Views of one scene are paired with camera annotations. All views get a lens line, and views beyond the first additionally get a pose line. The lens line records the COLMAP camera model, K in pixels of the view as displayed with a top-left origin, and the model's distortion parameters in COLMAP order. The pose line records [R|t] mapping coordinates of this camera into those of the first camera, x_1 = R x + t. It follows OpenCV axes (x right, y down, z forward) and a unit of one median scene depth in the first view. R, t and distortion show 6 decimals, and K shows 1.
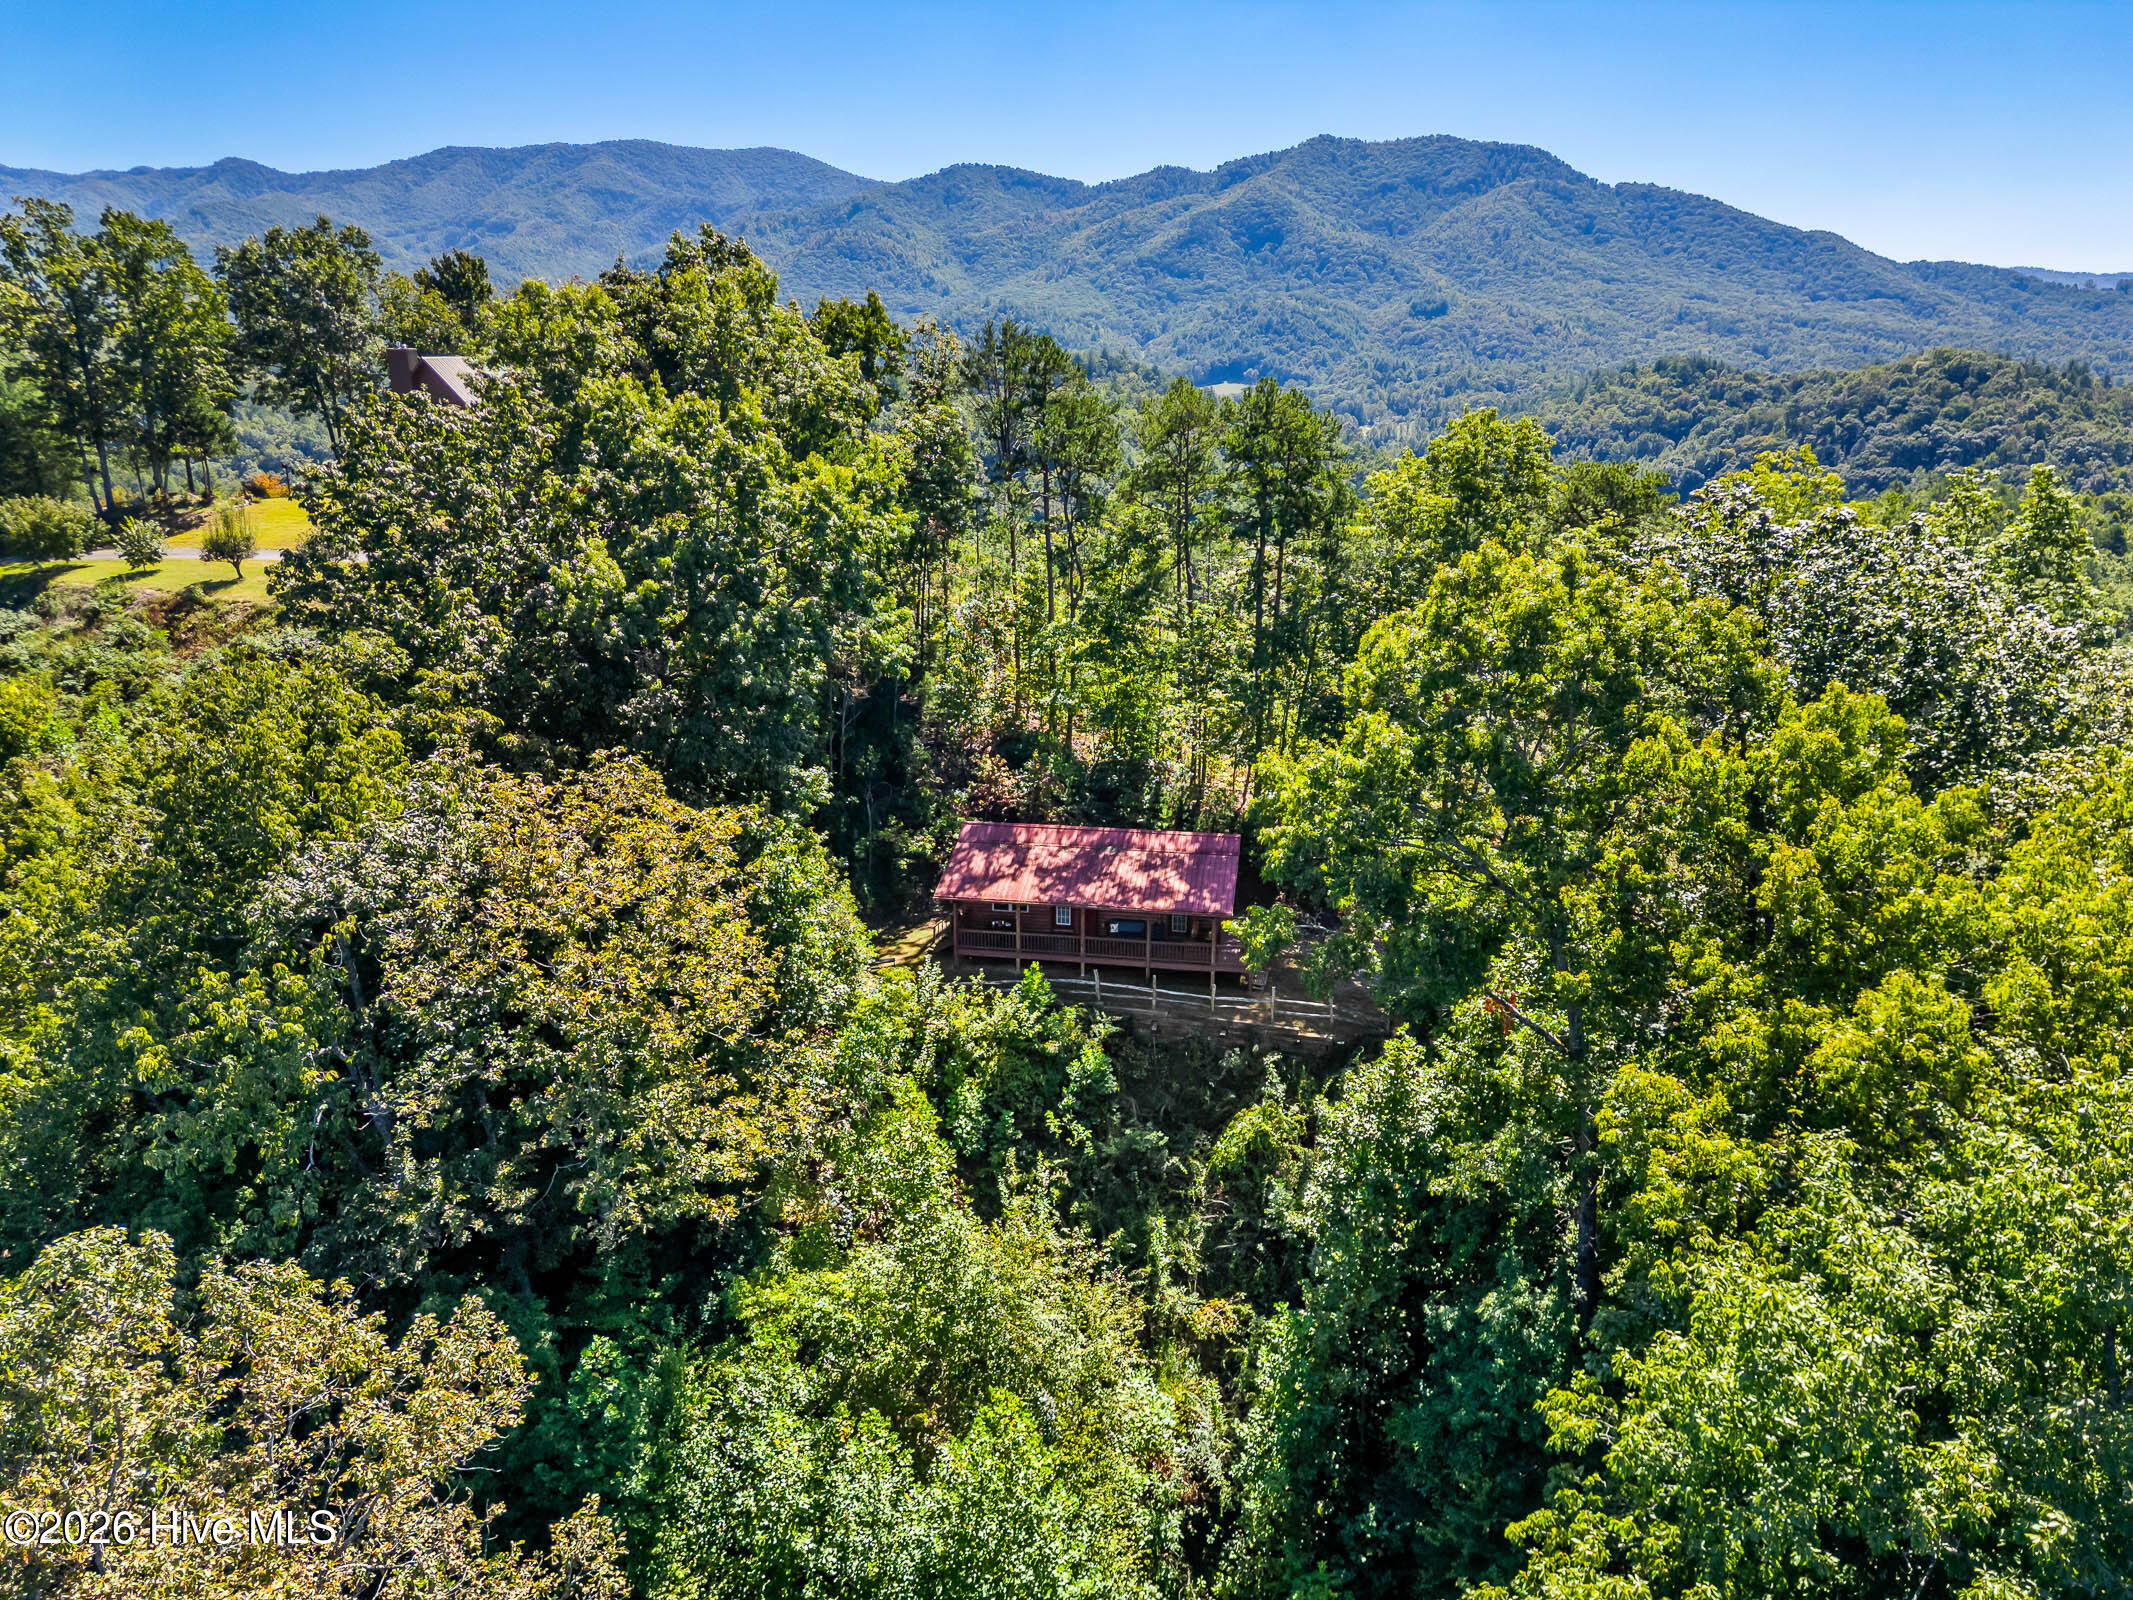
lens RADIAL K [[1498.1, 0, 1066.5], [0, 1498.1, 800.0], [0, 0, 1]] dist [0.037226, 0.002806]
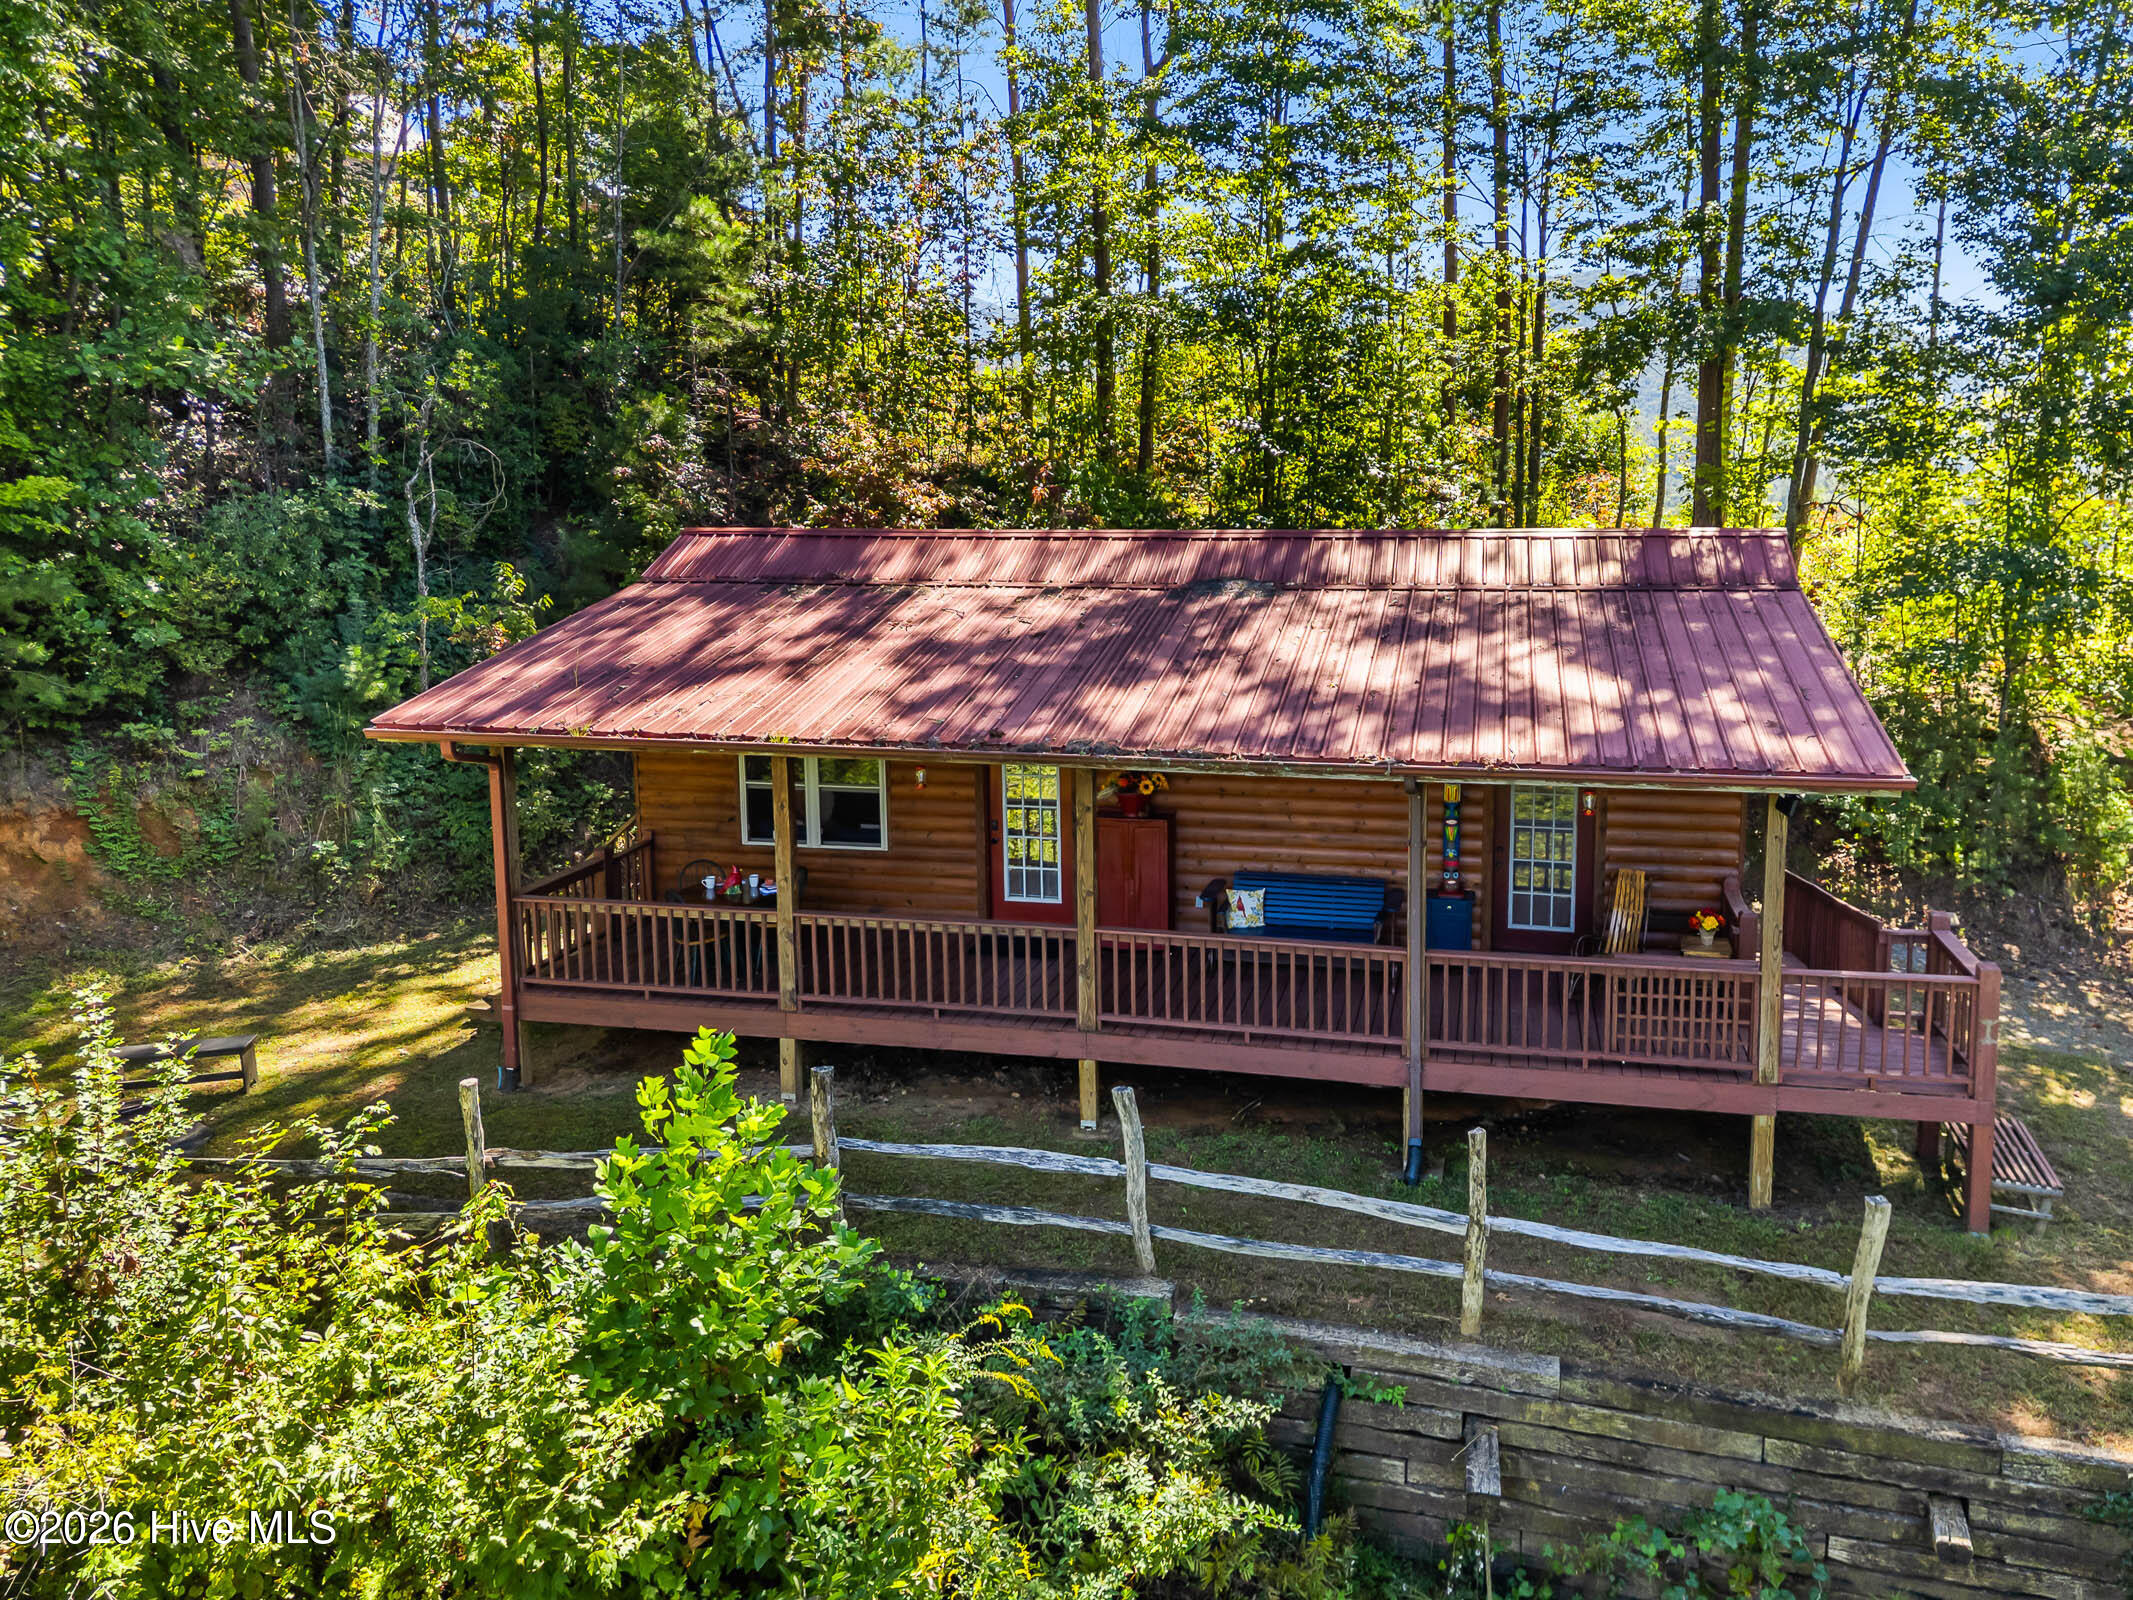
lens RADIAL K [[1498.1, 0, 1066.5], [0, 1498.1, 800.0], [0, 0, 1]] dist [0.037226, 0.002806]
pose [[0.993037, -0.007241, -0.117579, 0.030646], [-0.002752, 0.996411, -0.084598, 0.089764], [0.117770, 0.084333, 0.989454, 0.785641]]
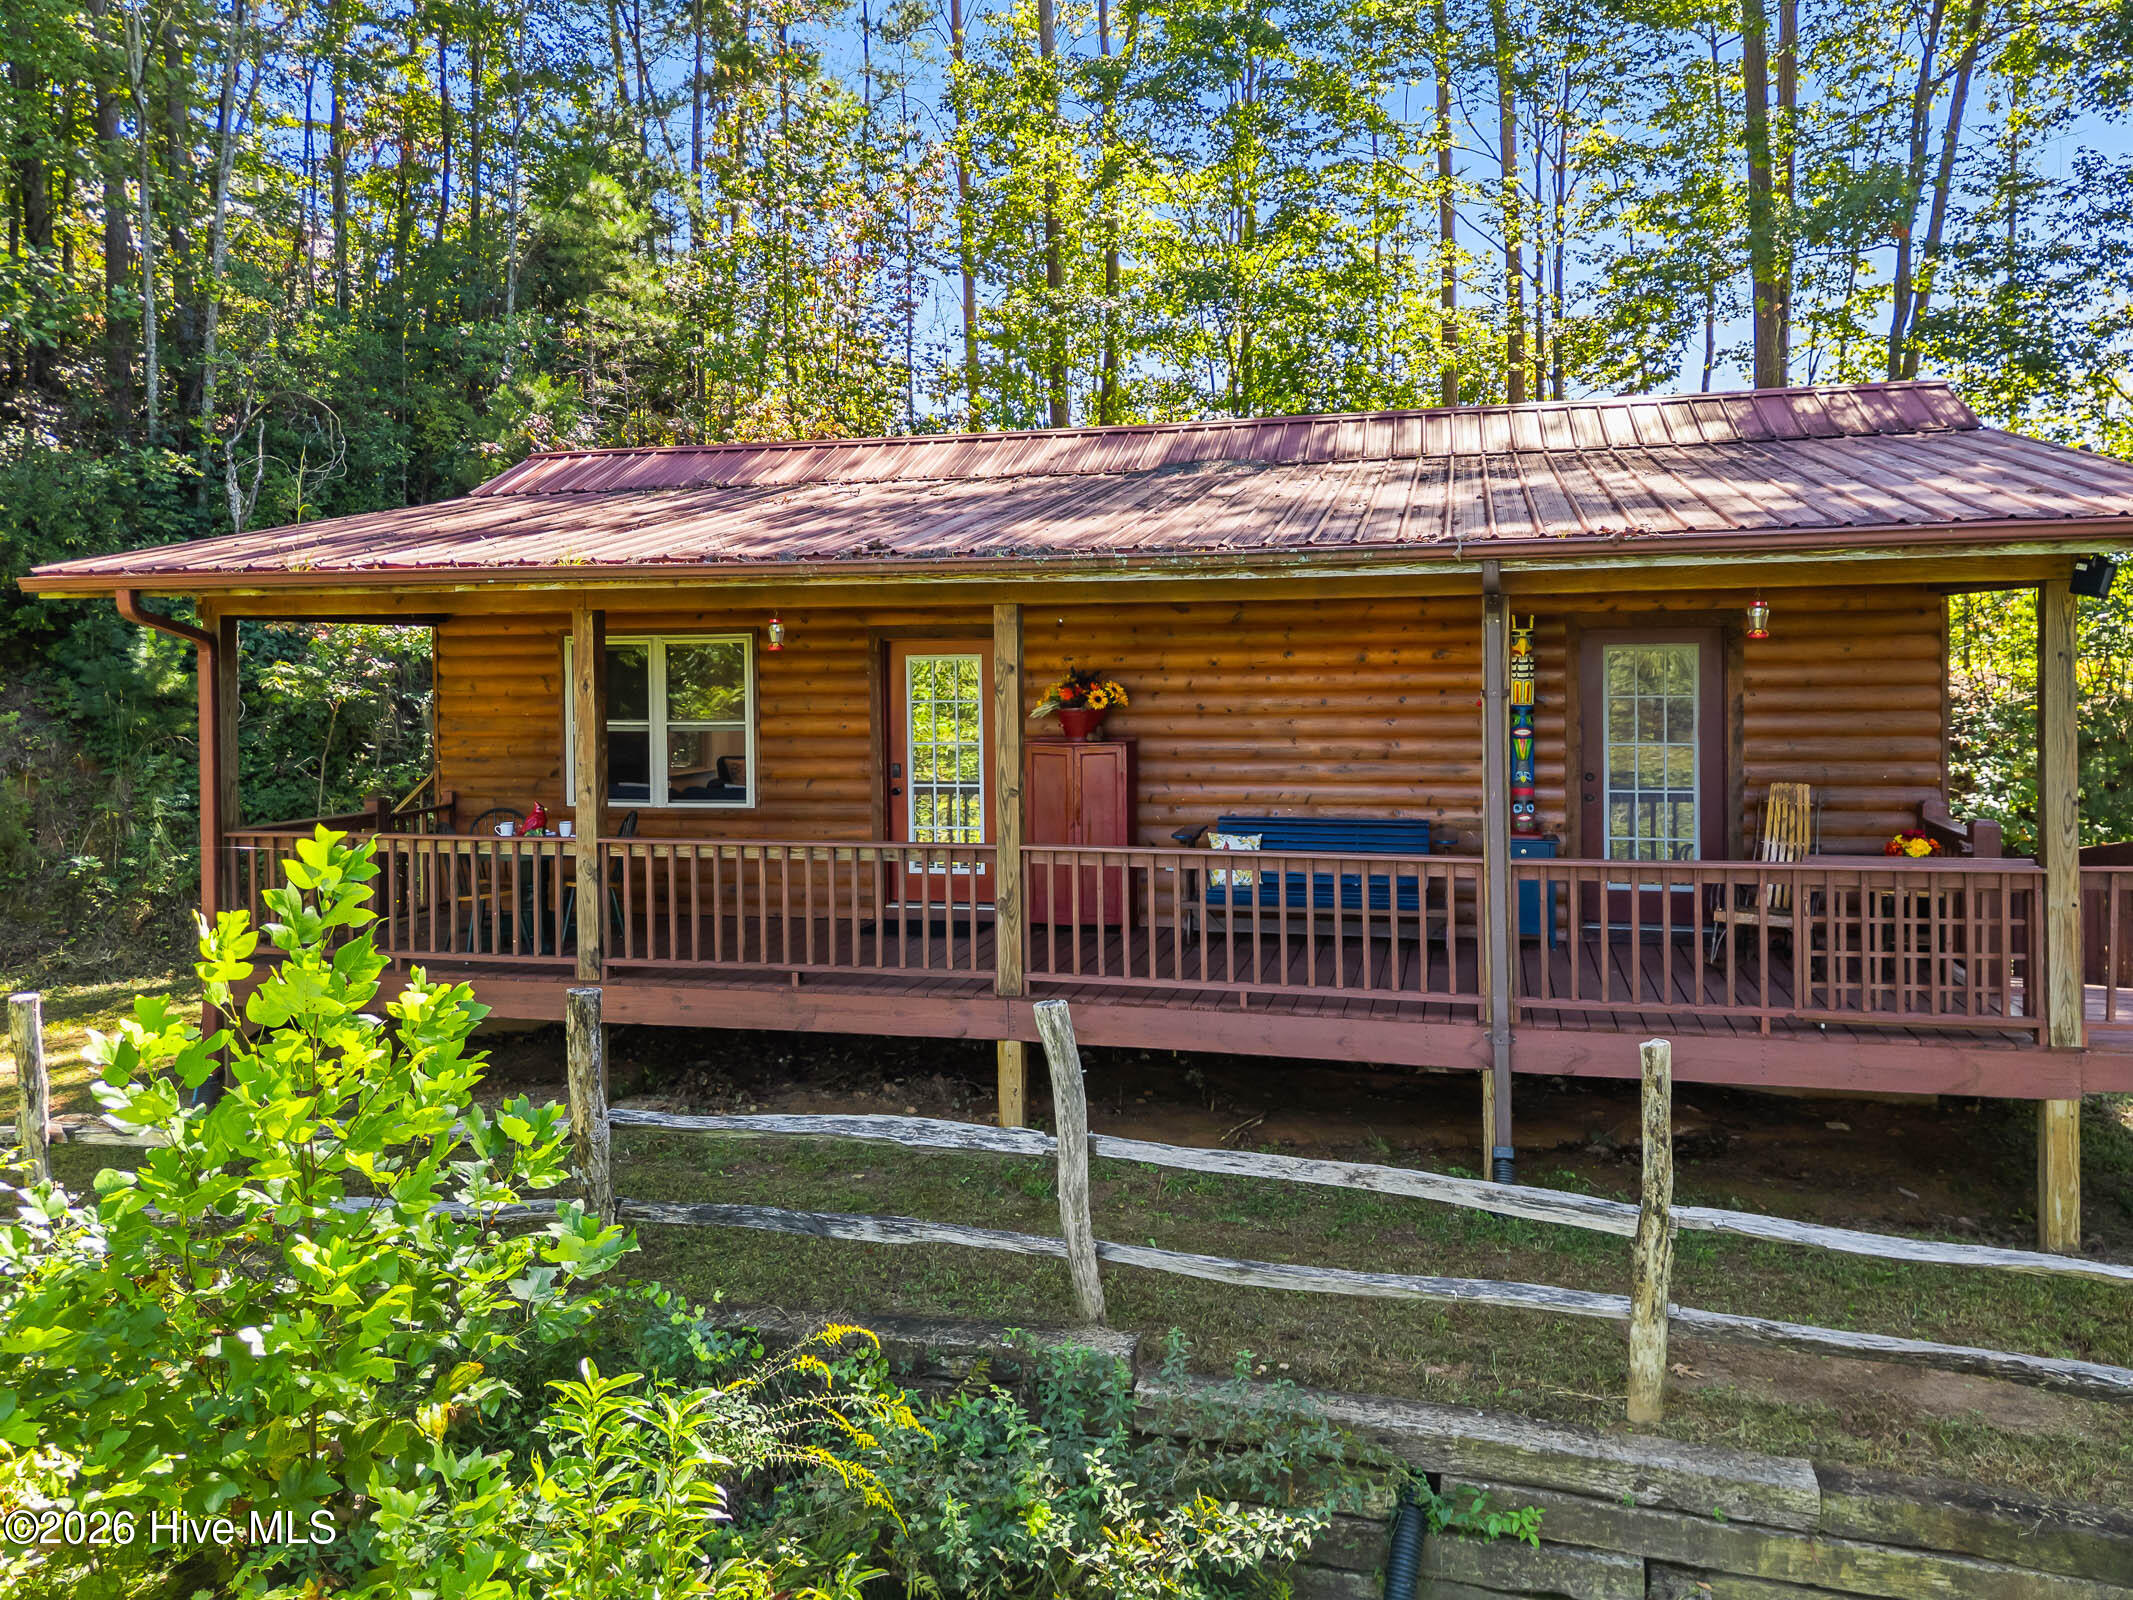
lens RADIAL K [[1521.9, 0, 996.9], [0, 1521.9, 803.6], [0, 0, 1]] dist [0.030451, -0.006457]
pose [[0.990258, -0.016677, -0.138241, 0.027979], [-0.012702, 0.977844, -0.208949, 0.116521], [0.138662, 0.208670, 0.968106, 0.850488]]
